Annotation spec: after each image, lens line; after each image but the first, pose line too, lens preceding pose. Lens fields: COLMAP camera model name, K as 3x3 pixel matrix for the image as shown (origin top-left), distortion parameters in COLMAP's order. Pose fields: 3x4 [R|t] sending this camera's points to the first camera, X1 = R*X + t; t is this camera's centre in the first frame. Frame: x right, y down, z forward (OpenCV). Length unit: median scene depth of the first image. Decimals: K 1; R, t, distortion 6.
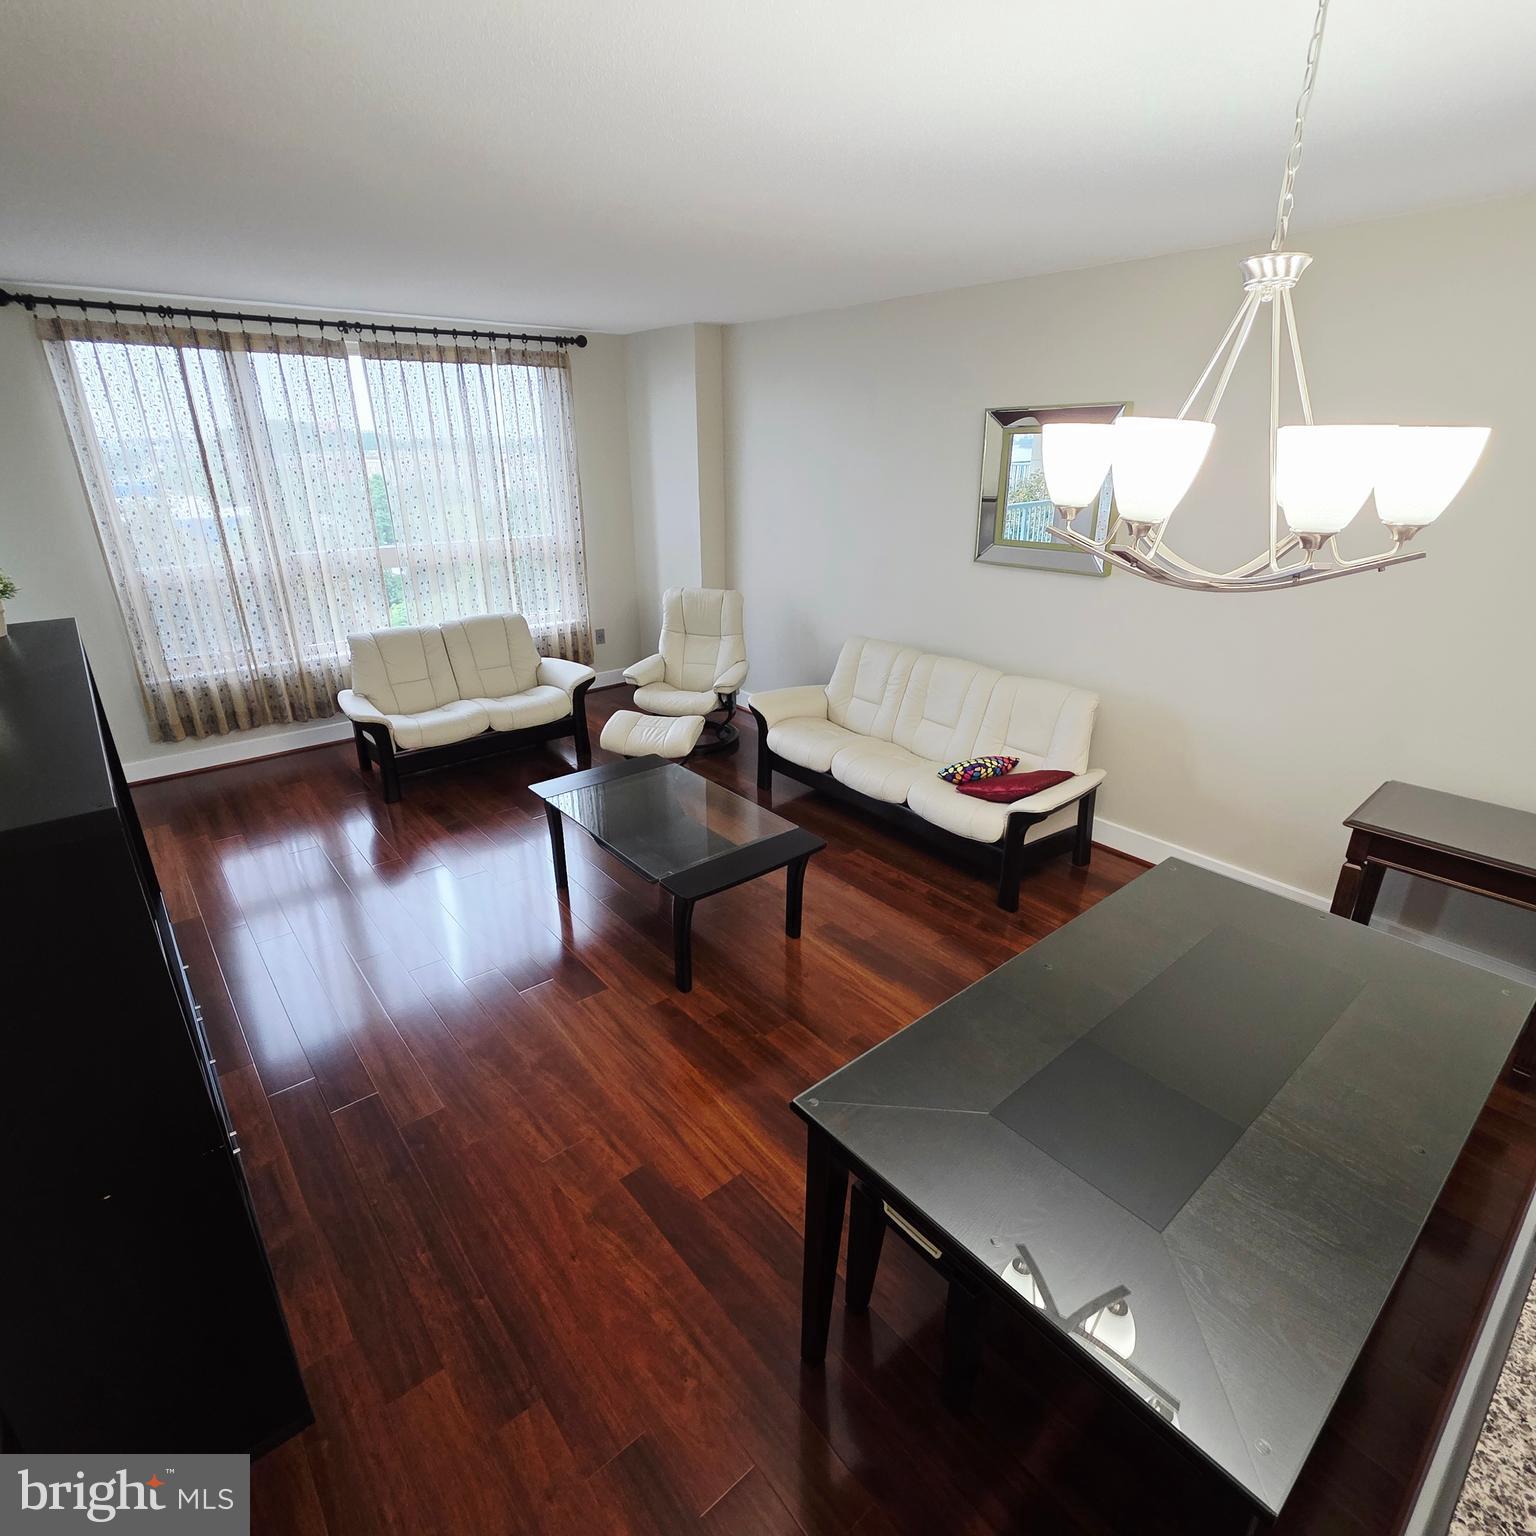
lens RADIAL K [[821.2, 0, 772.0], [0, 821.2, 769.6], [0, 0, 1]] dist [0.000696, -0.000153]
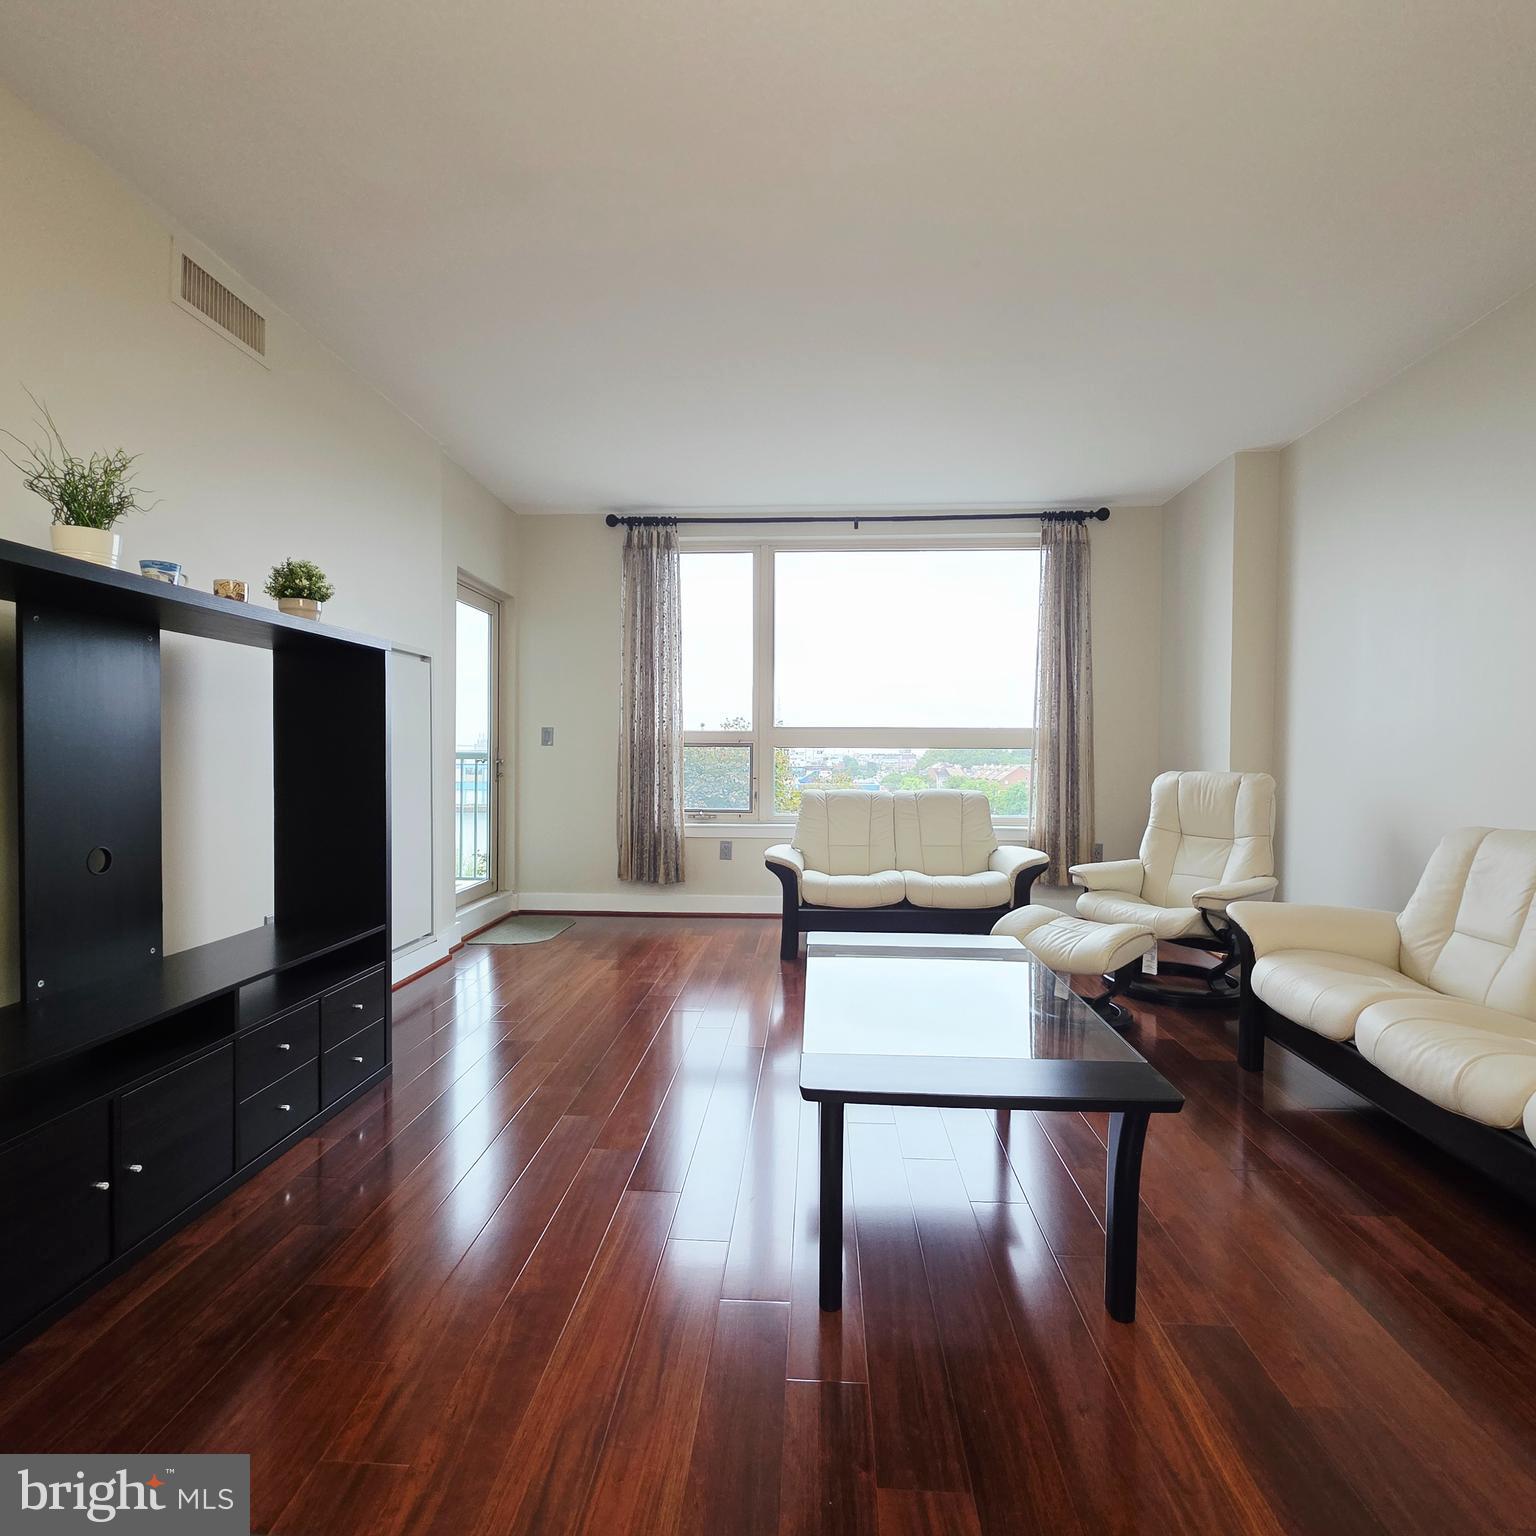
lens RADIAL K [[821.2, 0, 770.0], [0, 821.2, 764.6], [0, 0, 1]] dist [0.000696, -0.000153]
pose [[0.728477, 0.013193, -0.684943, 0.154045], [-0.260904, 0.929811, -0.259577, 0.069487], [0.633443, 0.367800, 0.680788, 0.361174]]
